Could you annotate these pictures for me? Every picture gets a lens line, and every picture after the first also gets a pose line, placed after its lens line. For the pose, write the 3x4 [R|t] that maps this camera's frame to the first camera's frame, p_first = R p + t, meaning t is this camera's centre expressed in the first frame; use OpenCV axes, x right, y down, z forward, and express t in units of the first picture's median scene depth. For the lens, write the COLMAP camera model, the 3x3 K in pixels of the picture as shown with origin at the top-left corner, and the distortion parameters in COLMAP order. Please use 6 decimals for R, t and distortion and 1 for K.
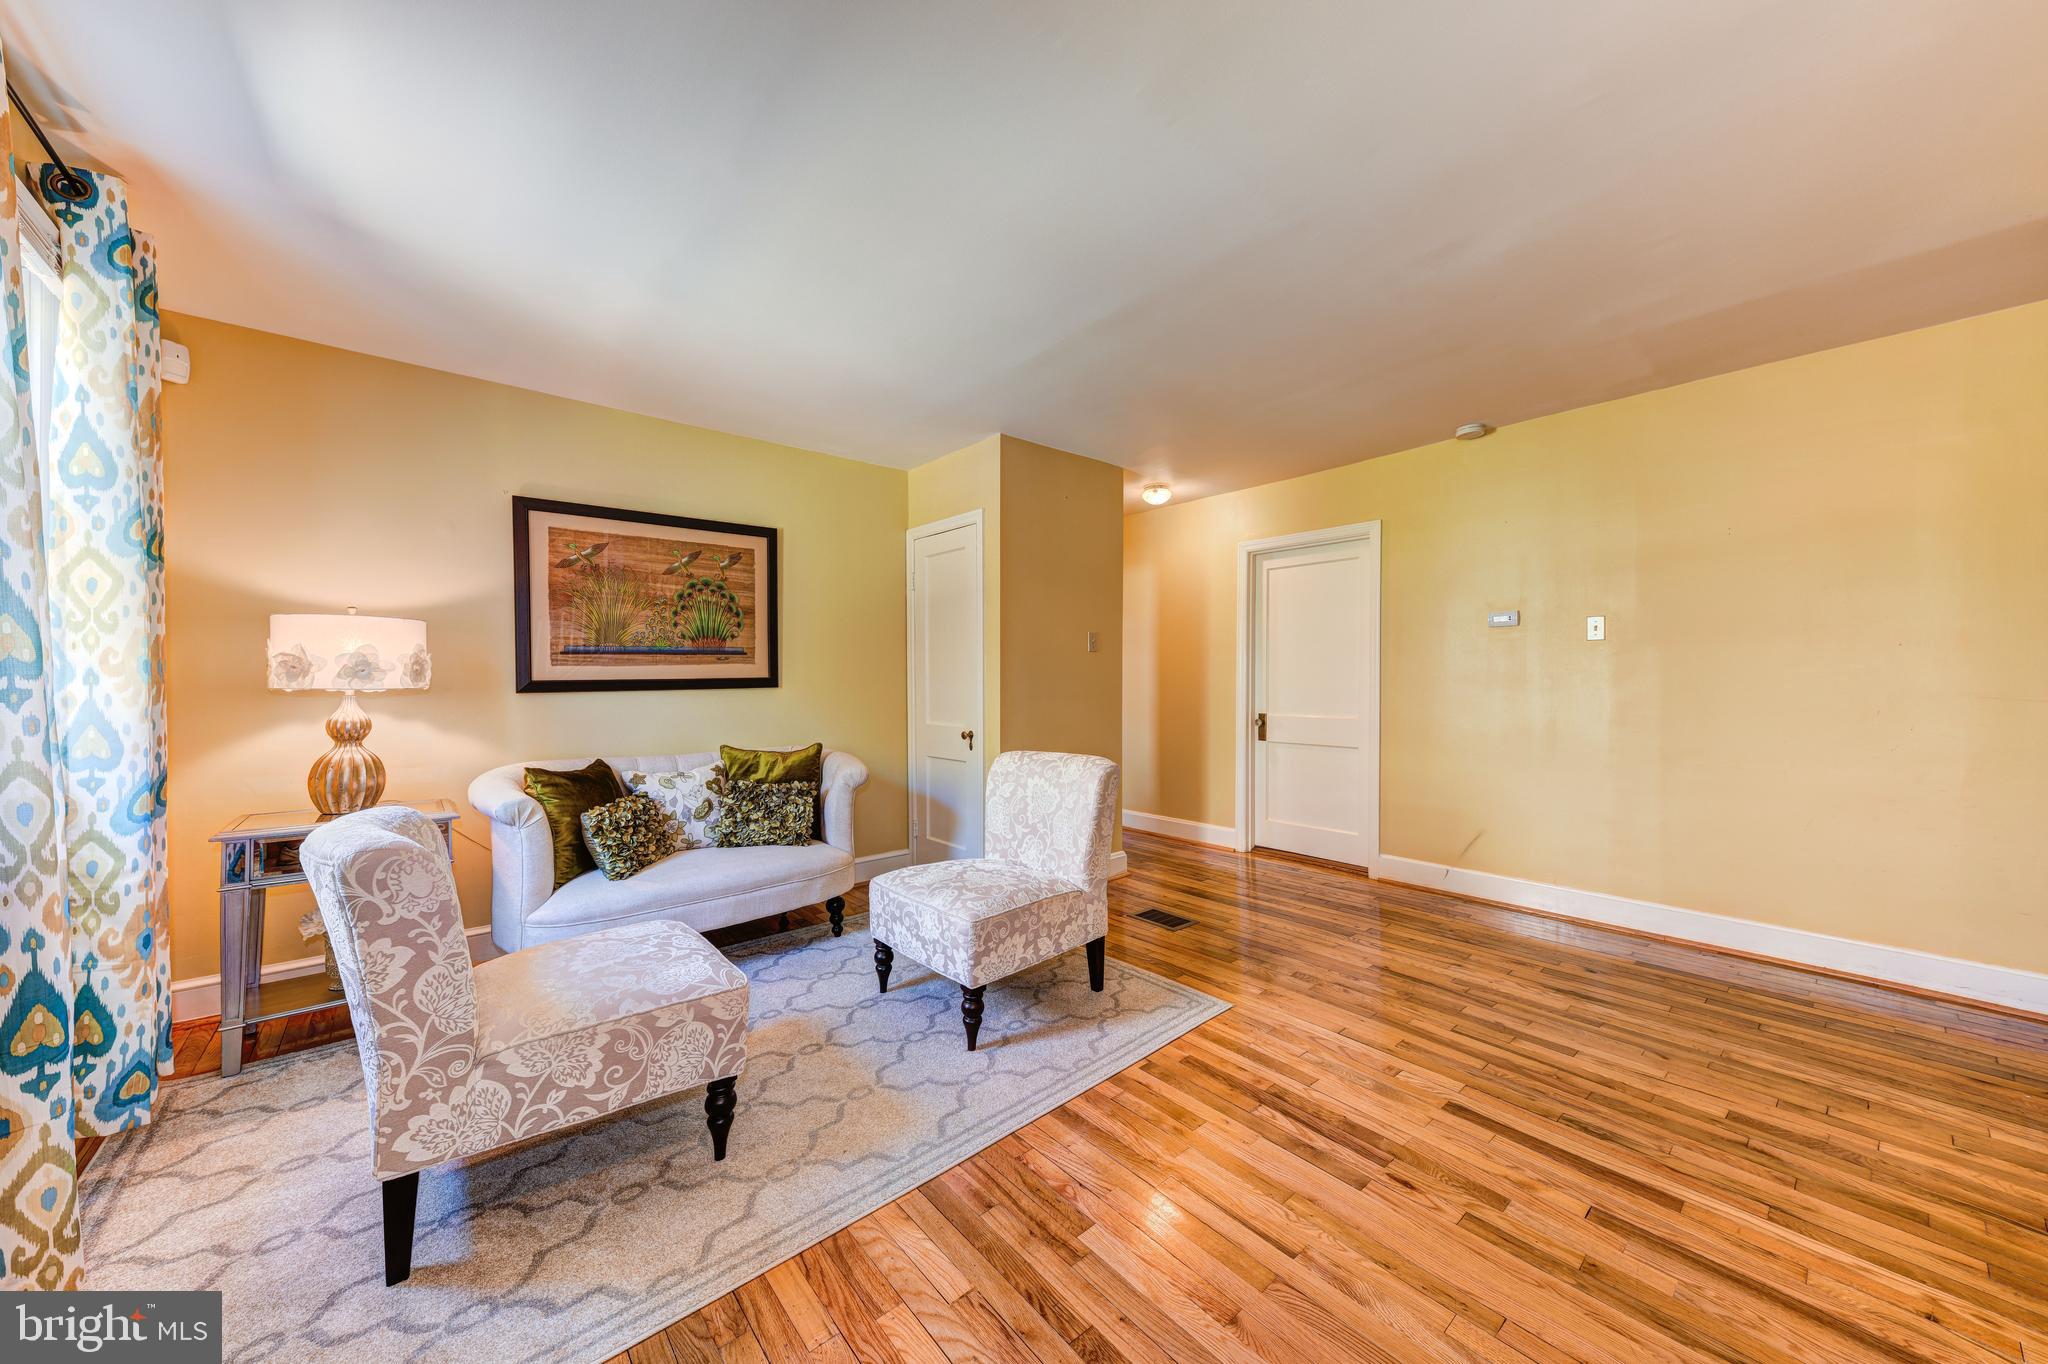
lens RADIAL K [[716.1, 0, 1024.0], [0, 716.1, 682.0], [0, 0, 1]] dist [0.013722, -0.000103]
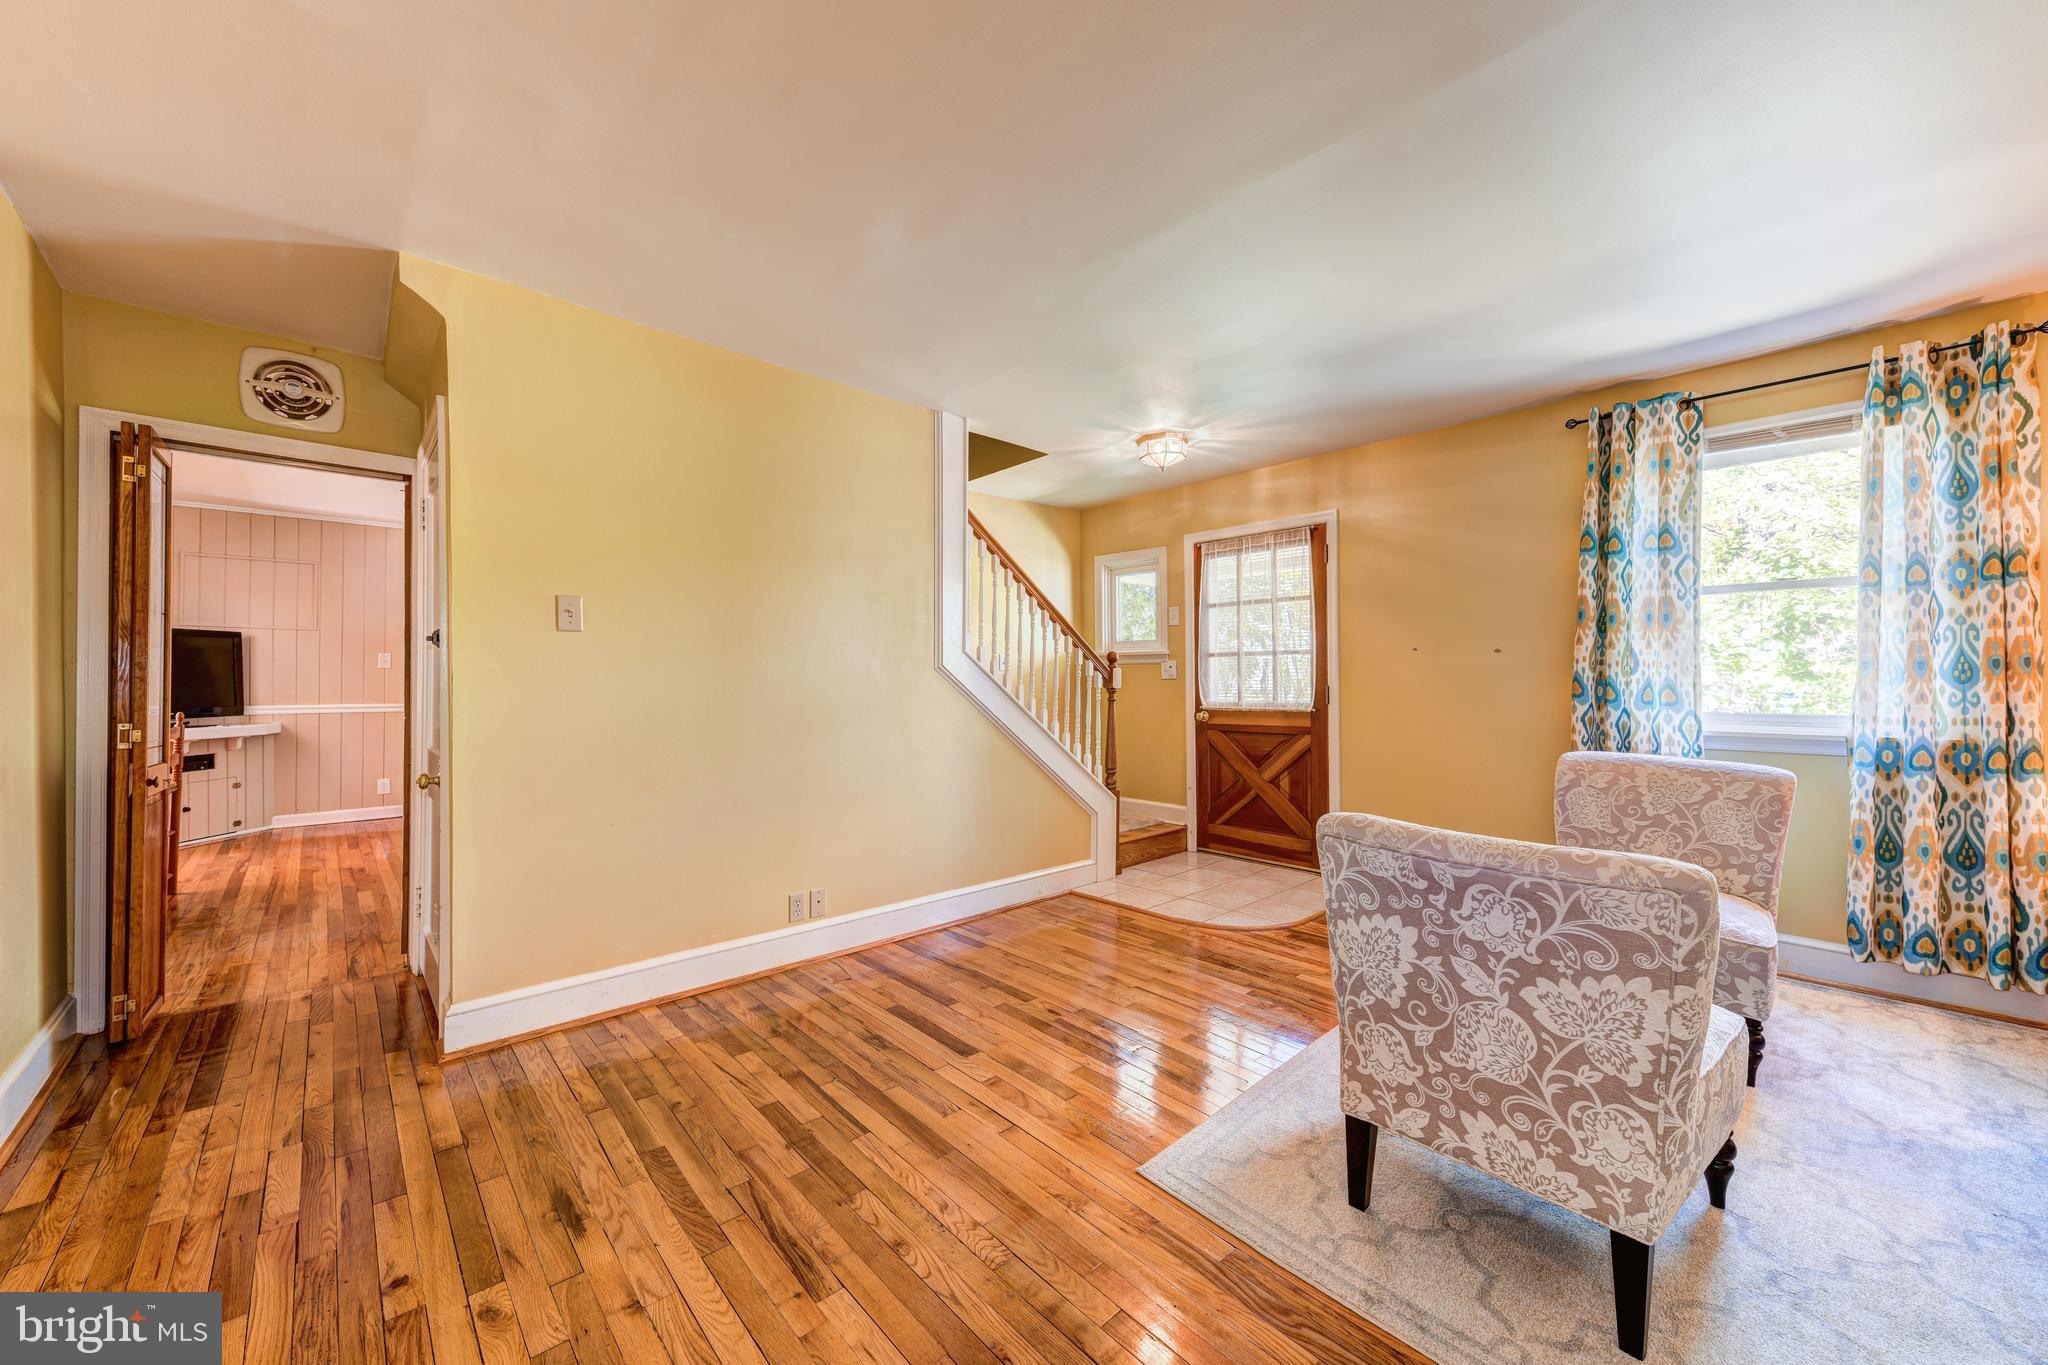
lens RADIAL K [[757.9, 0, 1024.0], [0, 757.9, 682.5], [0, 0, 1]] dist [0.019471, -0.005705]
pose [[-0.999013, 0.006238, -0.043984, 0.393058], [0.006194, 0.999980, 0.001126, -0.000261], [0.043990, 0.000852, -0.999032, 1.561430]]
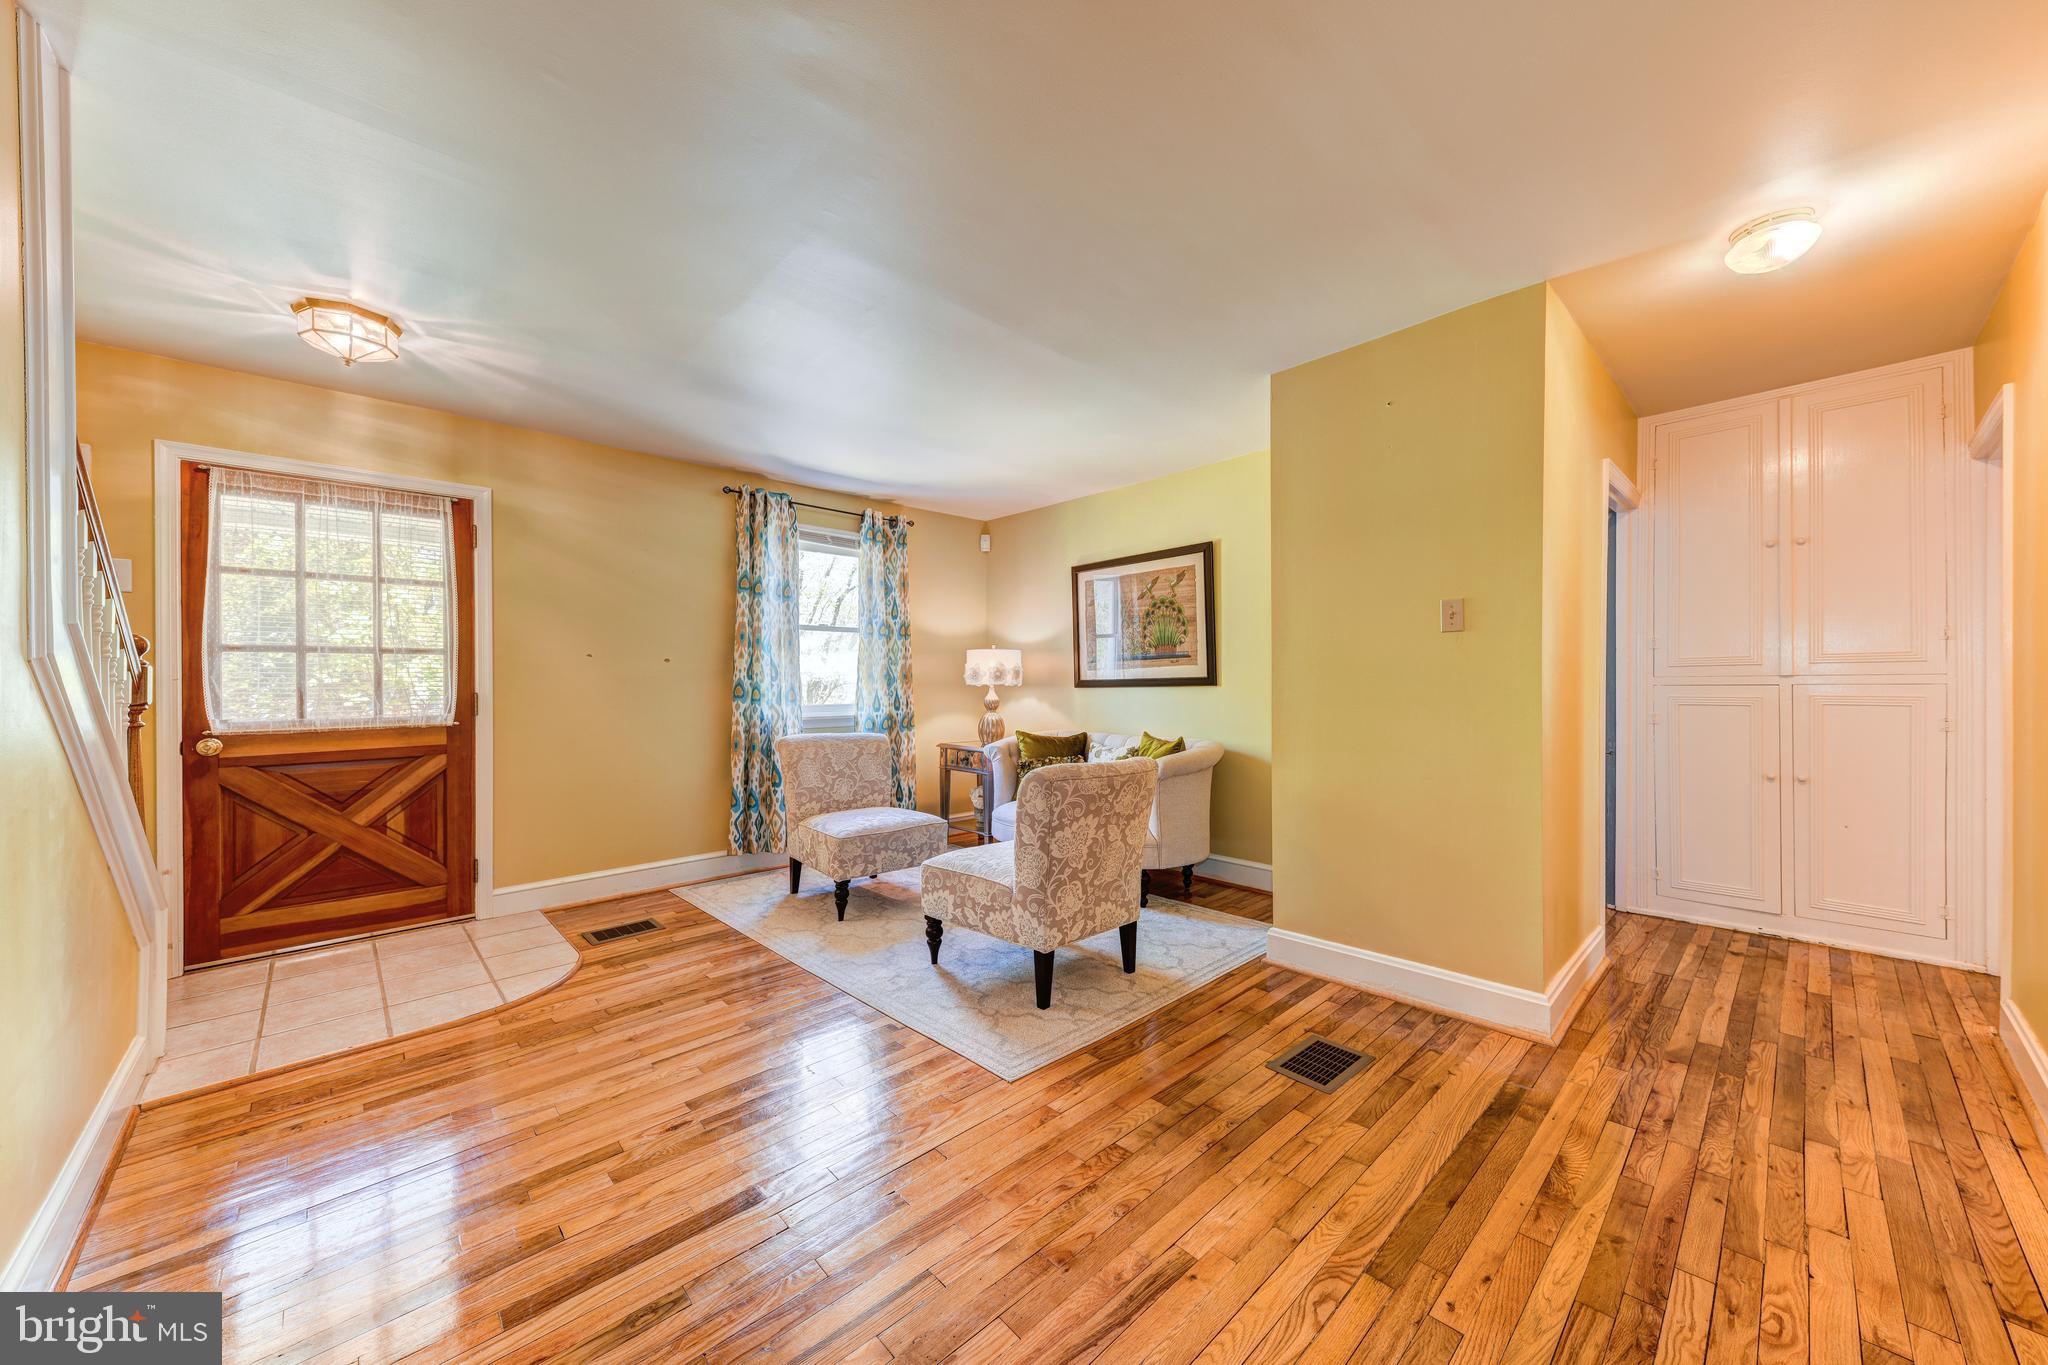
lens RADIAL K [[716.1, 0, 1024.0], [0, 716.1, 682.5], [0, 0, 1]] dist [0.013722, -0.000103]
pose [[0.053379, 0.005867, -0.998557, 1.019423], [0.006832, 0.999957, 0.006241, -0.008207], [0.998551, -0.007155, 0.053337, 0.900204]]
